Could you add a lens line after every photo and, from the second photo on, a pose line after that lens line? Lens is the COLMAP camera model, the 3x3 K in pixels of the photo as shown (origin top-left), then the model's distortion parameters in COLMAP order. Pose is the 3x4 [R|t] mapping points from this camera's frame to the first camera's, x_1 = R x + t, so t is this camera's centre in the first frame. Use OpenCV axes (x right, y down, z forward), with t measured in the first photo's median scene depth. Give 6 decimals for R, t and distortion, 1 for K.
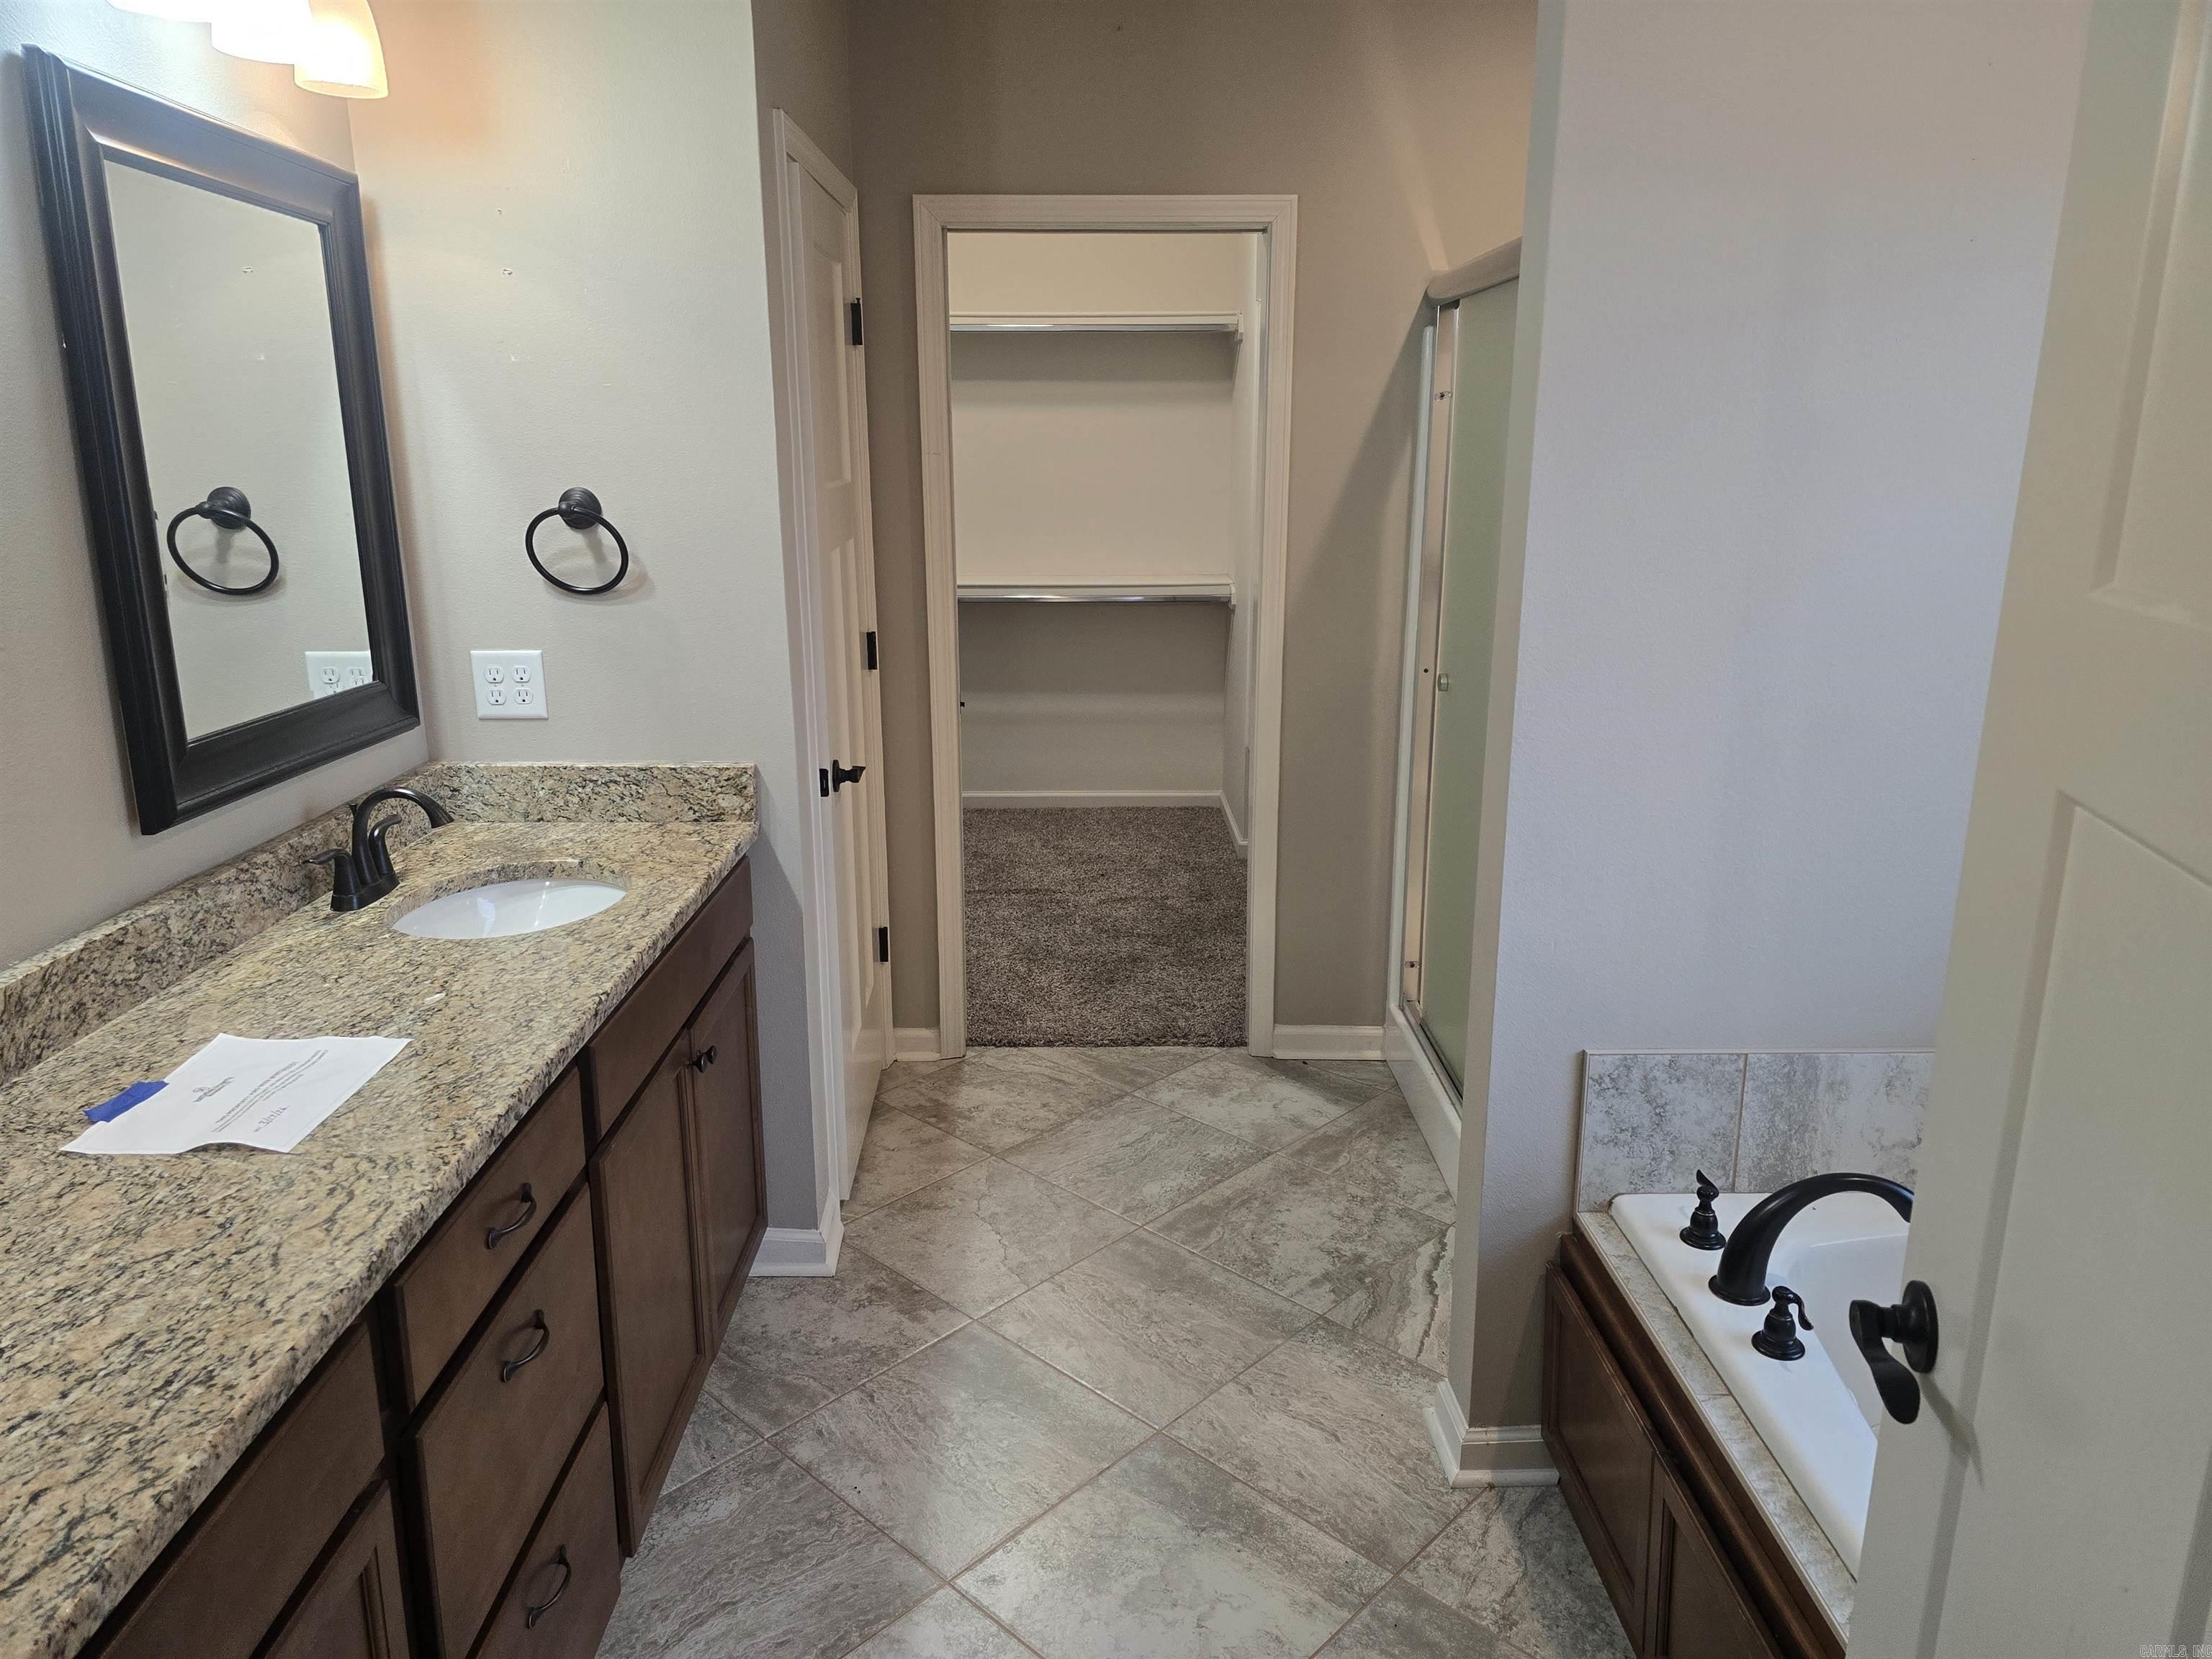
lens RADIAL K [[1500.1, 0, 1104.5], [0, 1500.1, 825.0], [0, 0, 1]] dist [-0.036501, -0.004171]
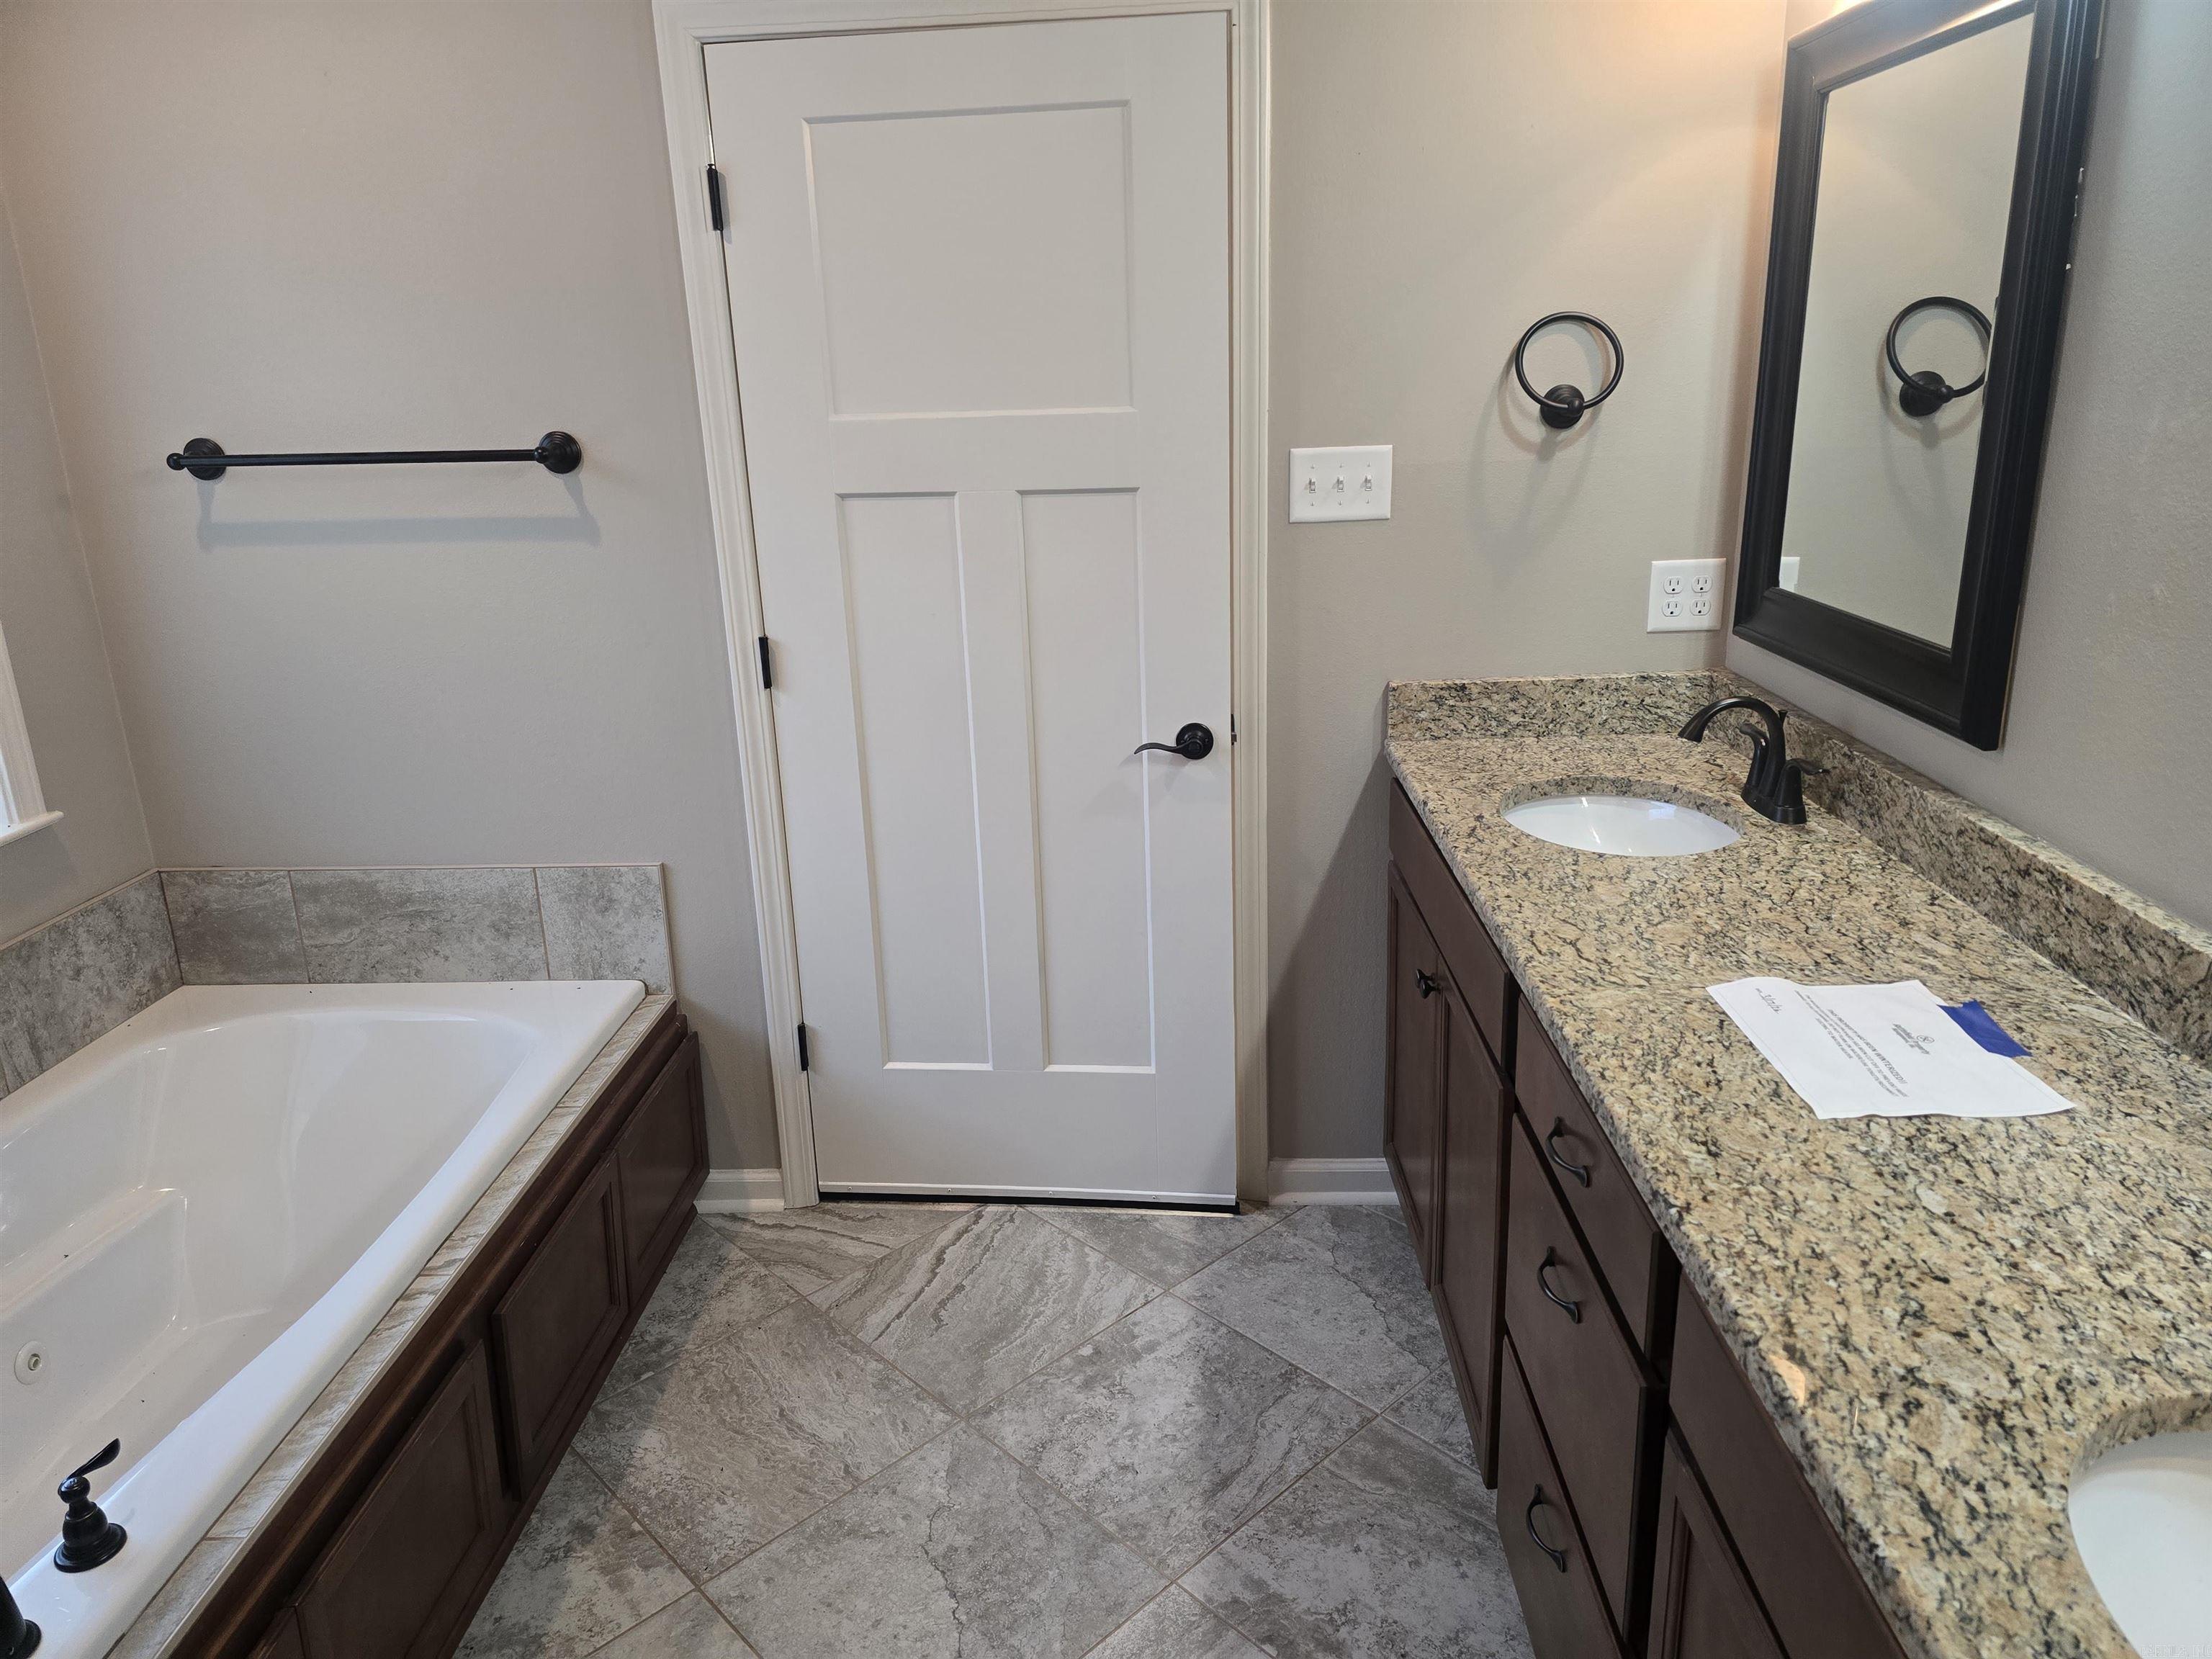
lens RADIAL K [[1500.1, 0, 1101.4], [0, 1500.1, 822.8], [0, 0, 1]] dist [-0.036501, -0.004171]
pose [[-0.998547, 0.014995, 0.051760, -0.143961], [0.039588, 0.855801, 0.515788, -0.404376], [-0.036562, 0.517088, -0.855151, 1.637457]]
